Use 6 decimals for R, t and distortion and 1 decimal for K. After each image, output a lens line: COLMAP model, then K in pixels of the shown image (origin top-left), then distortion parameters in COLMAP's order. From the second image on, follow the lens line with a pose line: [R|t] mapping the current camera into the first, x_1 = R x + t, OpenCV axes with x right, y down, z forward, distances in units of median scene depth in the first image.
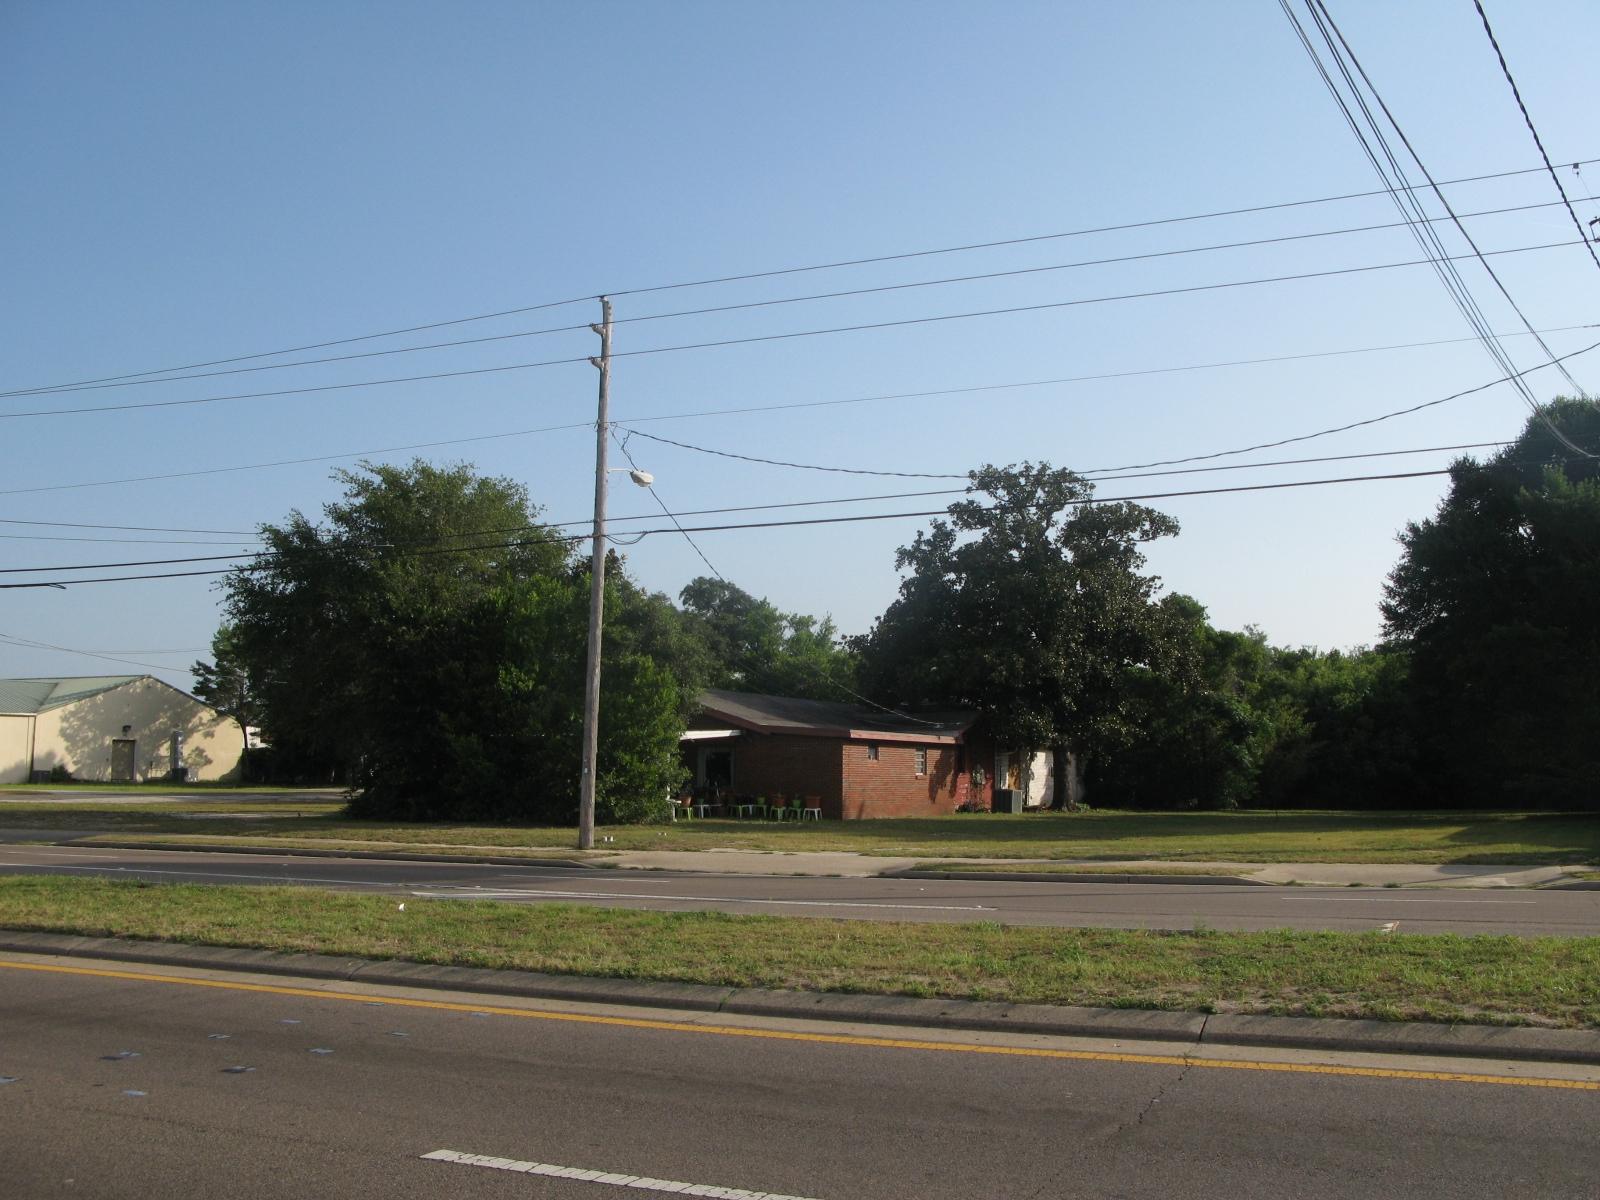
lens RADIAL K [[1716.5, 0, 801.0], [0, 1716.5, 603.9], [0, 0, 1]] dist [-0.072218, 0.000000]
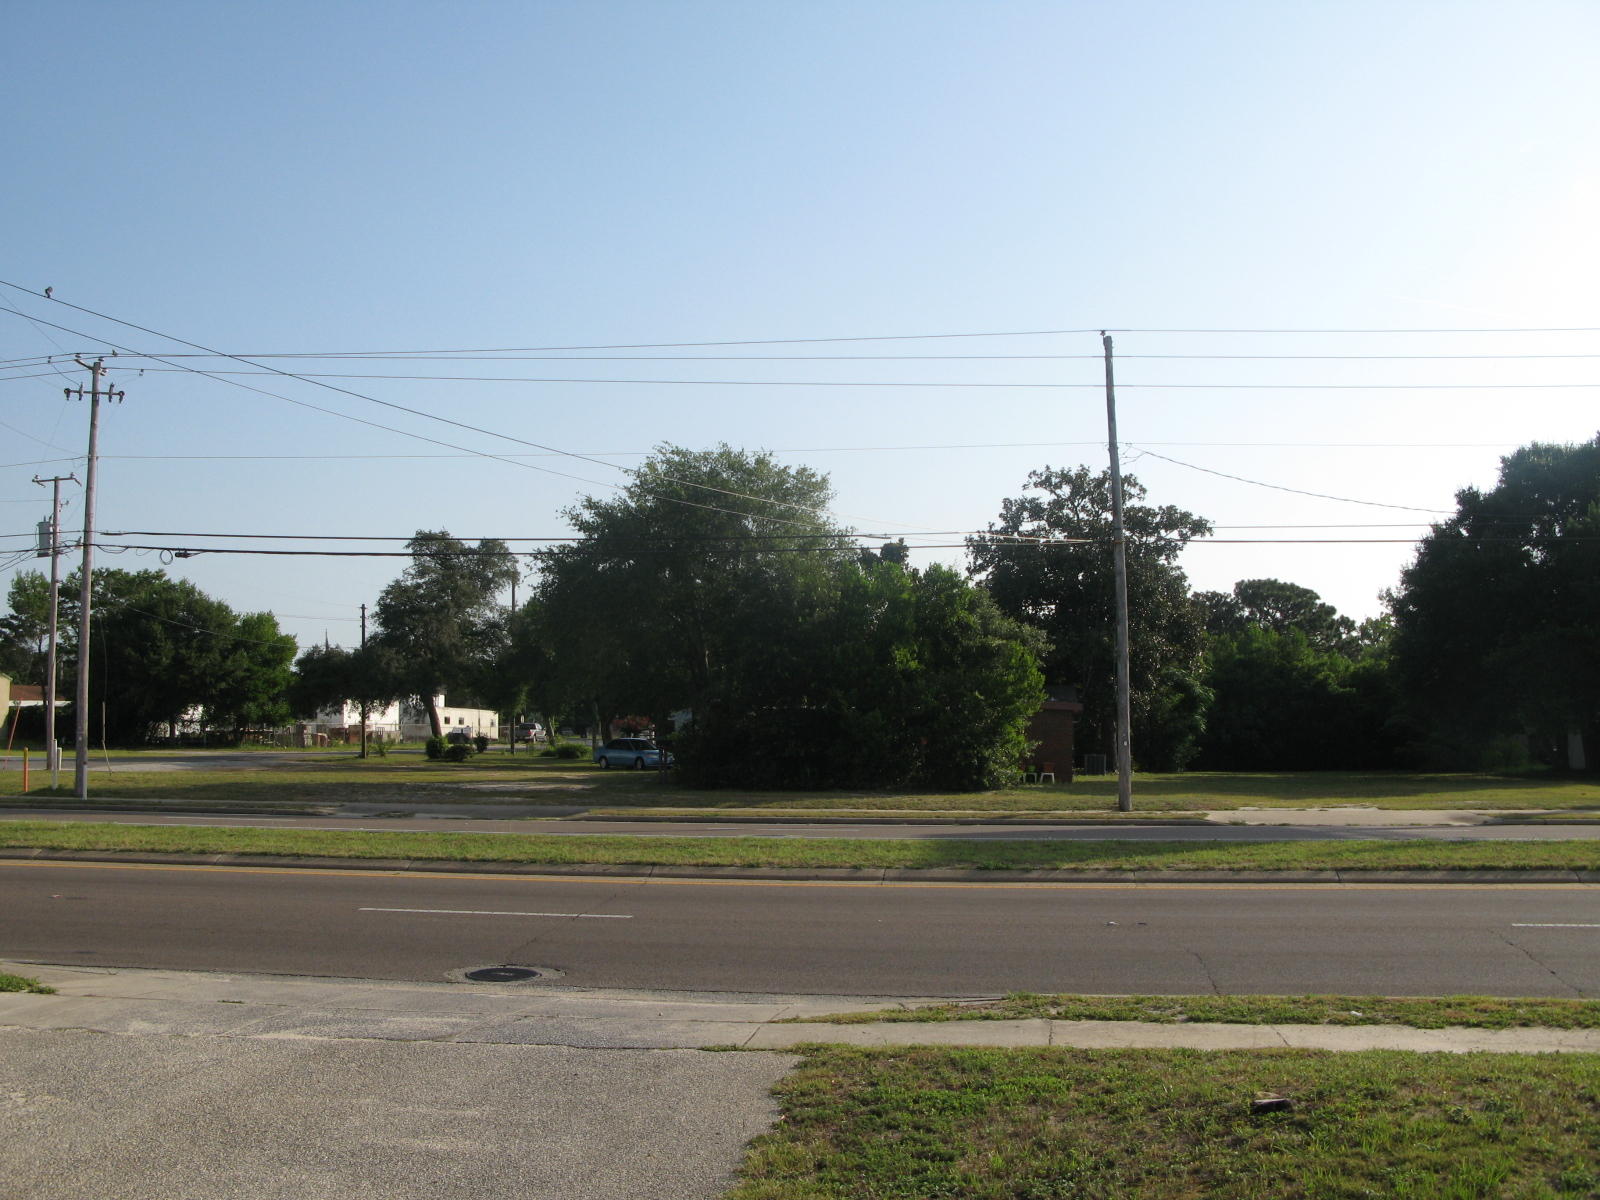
lens RADIAL K [[1716.5, 0, 796.2], [0, 1716.5, 587.7], [0, 0, 1]] dist [-0.072218, 0.000000]
pose [[0.964792, 0.018447, 0.262365, -0.372060], [-0.020998, 0.999756, 0.006923, -0.006689], [-0.262173, -0.012189, 0.964944, -0.035413]]
